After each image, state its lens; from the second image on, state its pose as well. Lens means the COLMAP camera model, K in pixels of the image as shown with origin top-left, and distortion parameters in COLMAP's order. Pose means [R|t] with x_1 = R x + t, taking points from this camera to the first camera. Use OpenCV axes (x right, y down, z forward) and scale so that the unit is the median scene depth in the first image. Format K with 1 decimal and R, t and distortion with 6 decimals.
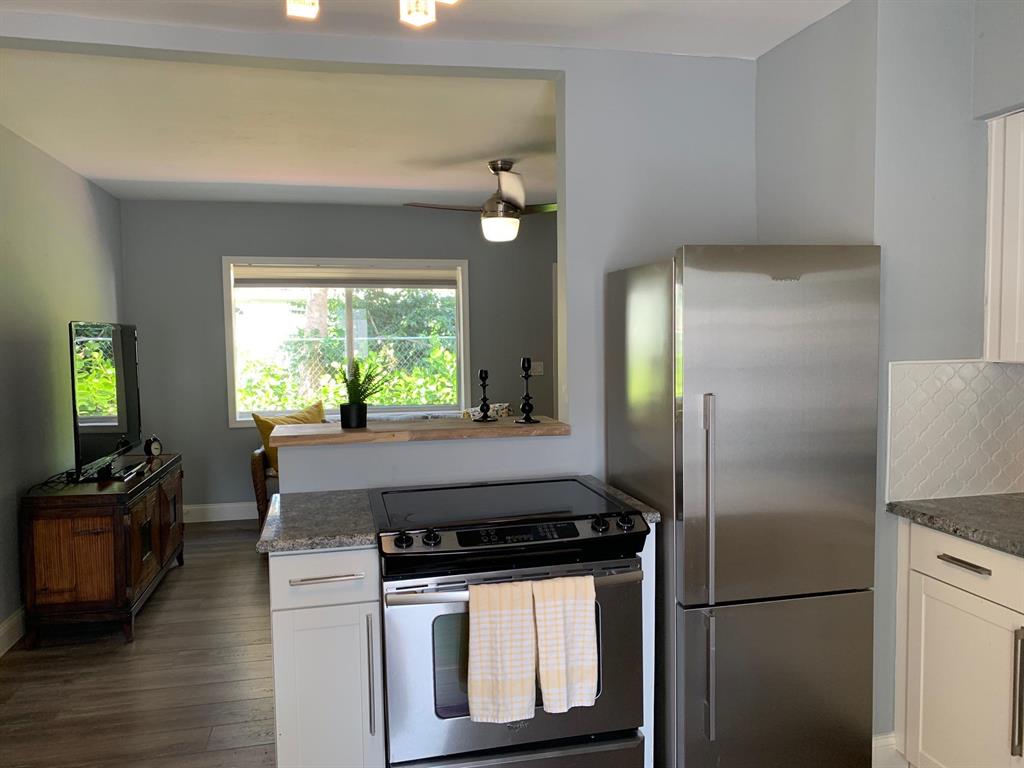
lens RADIAL K [[786.9, 0, 512.0], [0, 786.9, 384.0], [0, 0, 1]] dist [0.058858, -0.074757]
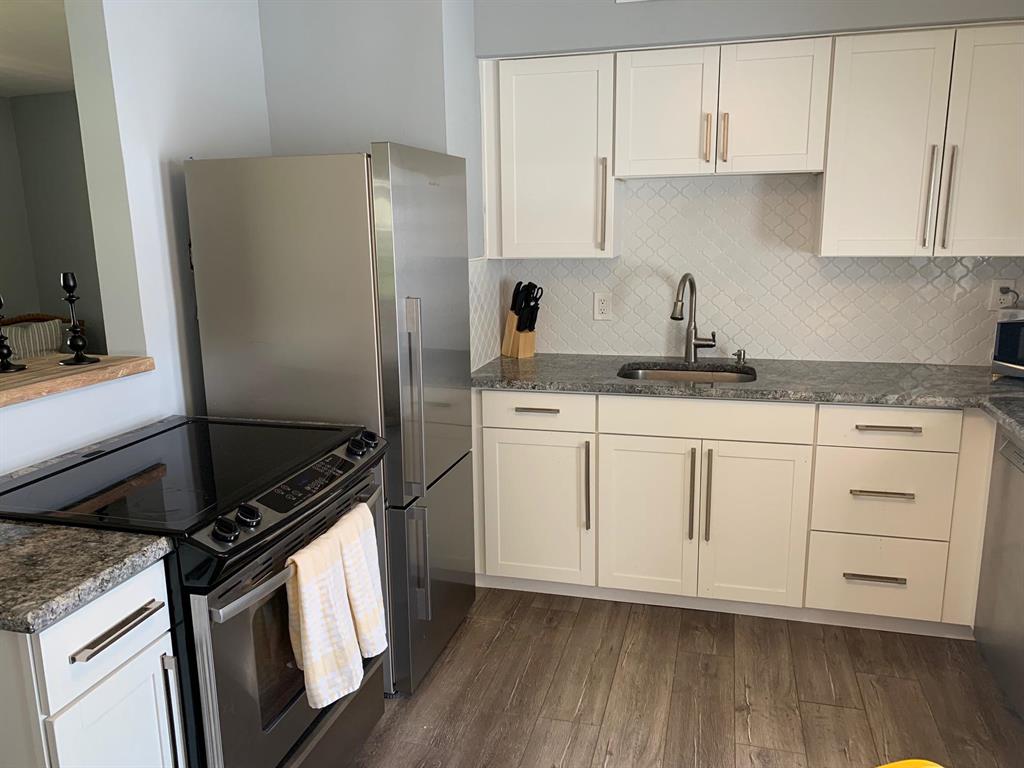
lens RADIAL K [[786.9, 0, 512.0], [0, 786.9, 384.0], [0, 0, 1]] dist [0.058858, -0.074757]
pose [[0.468955, -0.168998, 0.866903, -0.363916], [0.065081, 0.985467, 0.156906, -0.017629], [-0.880821, -0.017162, 0.473138, 0.251657]]
